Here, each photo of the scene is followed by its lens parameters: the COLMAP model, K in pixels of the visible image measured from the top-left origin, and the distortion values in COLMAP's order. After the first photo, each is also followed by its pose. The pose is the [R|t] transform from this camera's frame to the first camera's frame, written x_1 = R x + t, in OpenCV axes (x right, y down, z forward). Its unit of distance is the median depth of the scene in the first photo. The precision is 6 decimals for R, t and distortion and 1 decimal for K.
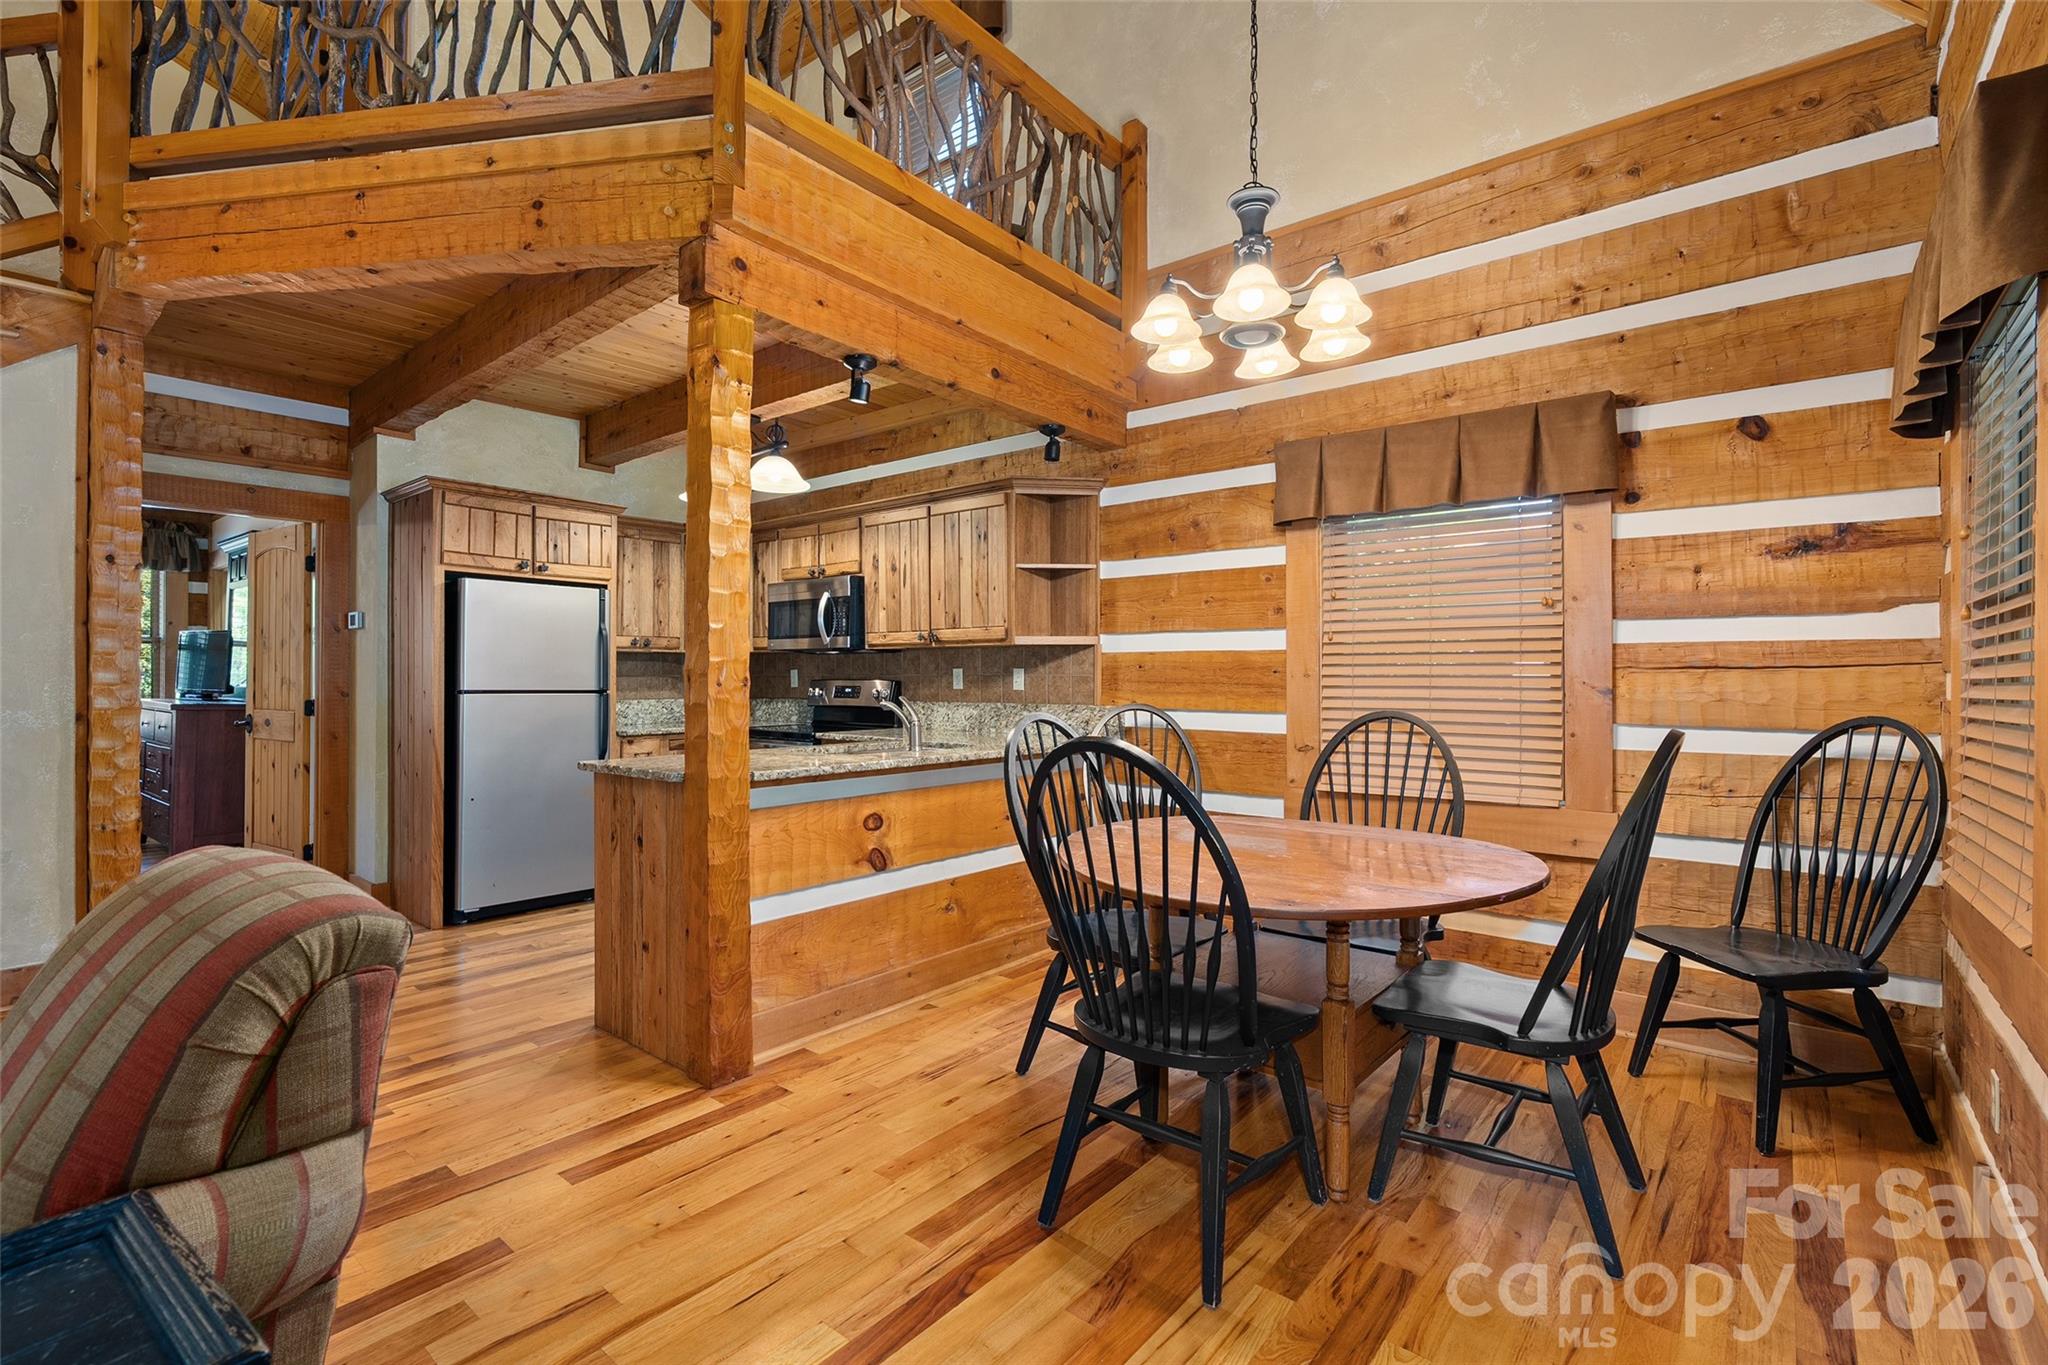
lens RADIAL K [[918.2, 0, 1023.1], [0, 918.2, 666.5], [0, 0, 1]] dist [-0.008856, 0.003931]
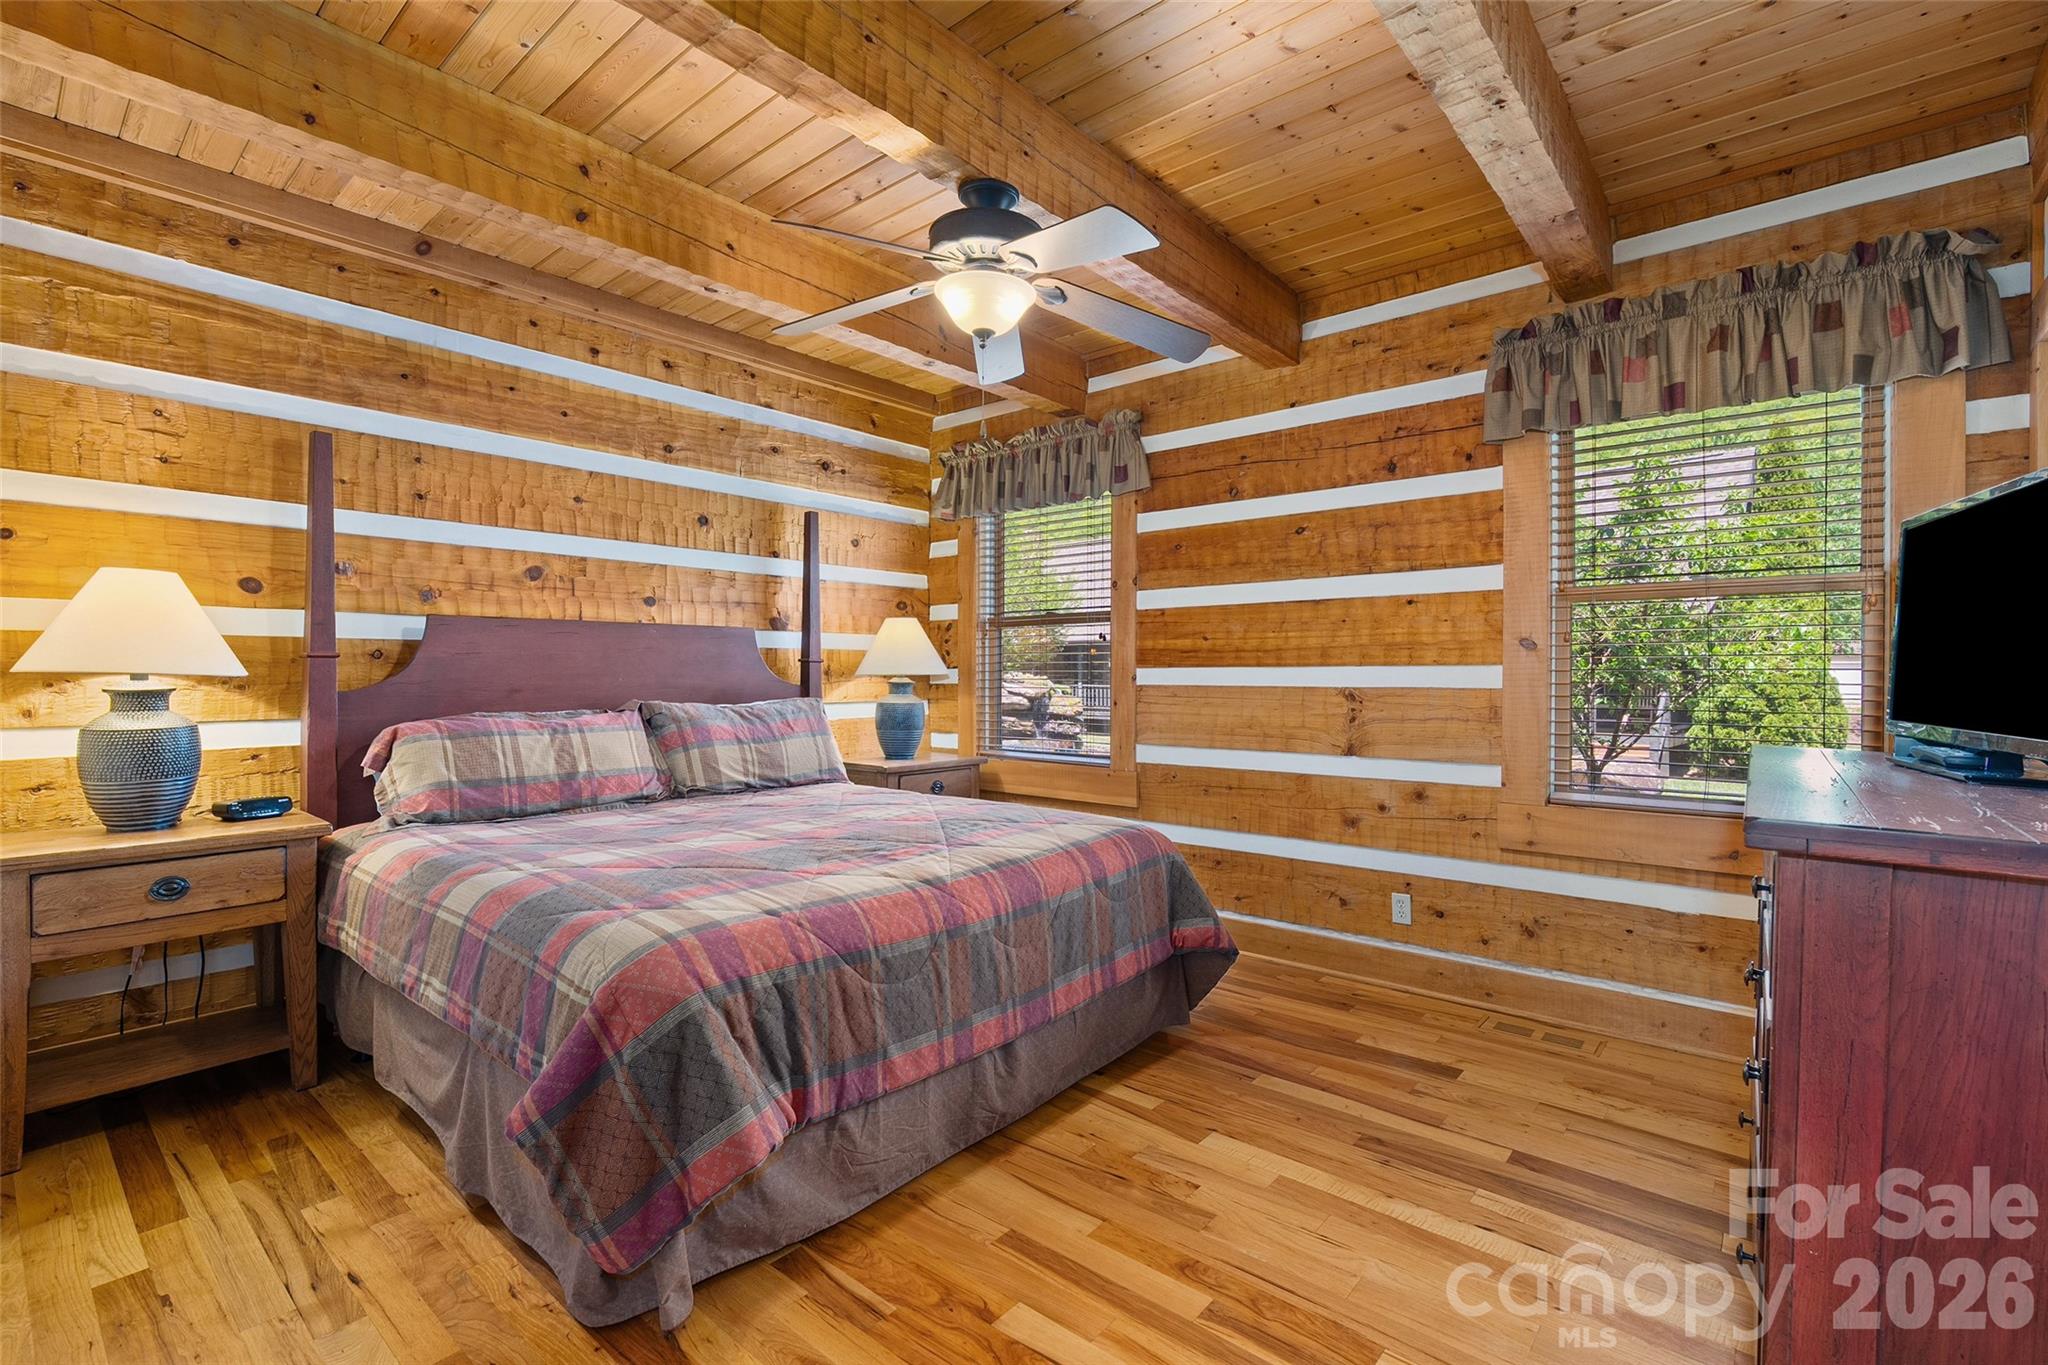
lens RADIAL K [[918.2, 0, 1017.4], [0, 918.2, 687.9], [0, 0, 1]] dist [-0.008856, 0.003931]
pose [[-0.018781, 0.012398, -0.999747, -0.891077], [0.009409, 0.999881, 0.012222, 0.010192], [0.999779, -0.009177, -0.018895, 1.028705]]
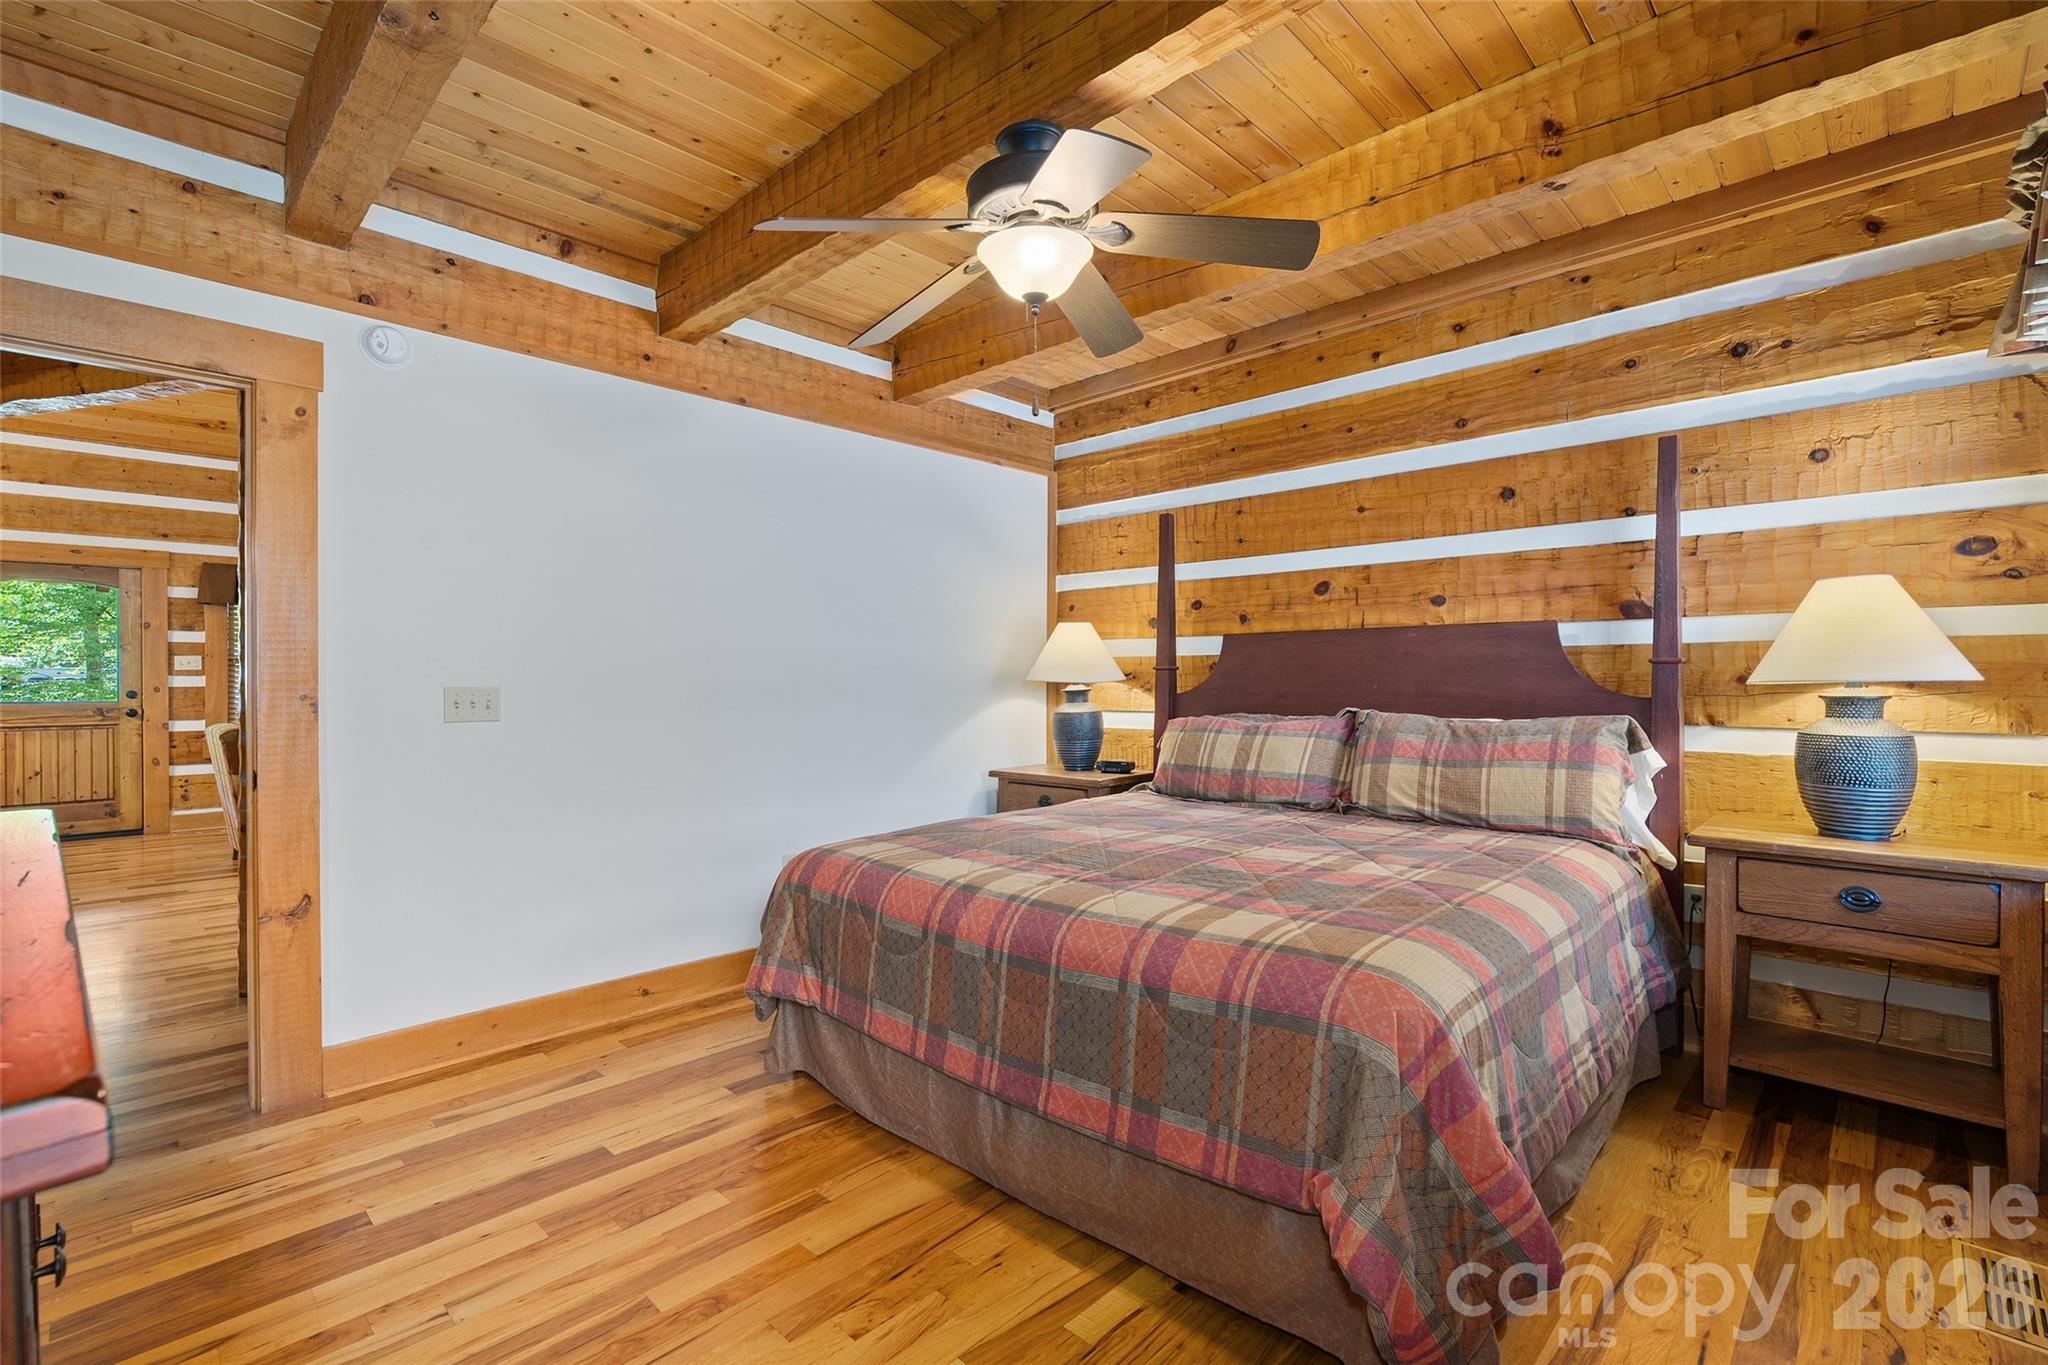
lens RADIAL K [[918.2, 0, 1006.9], [0, 918.2, 684.4], [0, 0, 1]] dist [-0.008856, 0.003931]
pose [[-0.996181, -0.002384, 0.087276, -1.422867], [-0.002919, 0.999978, -0.006000, 0.012673], [-0.087259, -0.006232, -0.996166, 1.449431]]
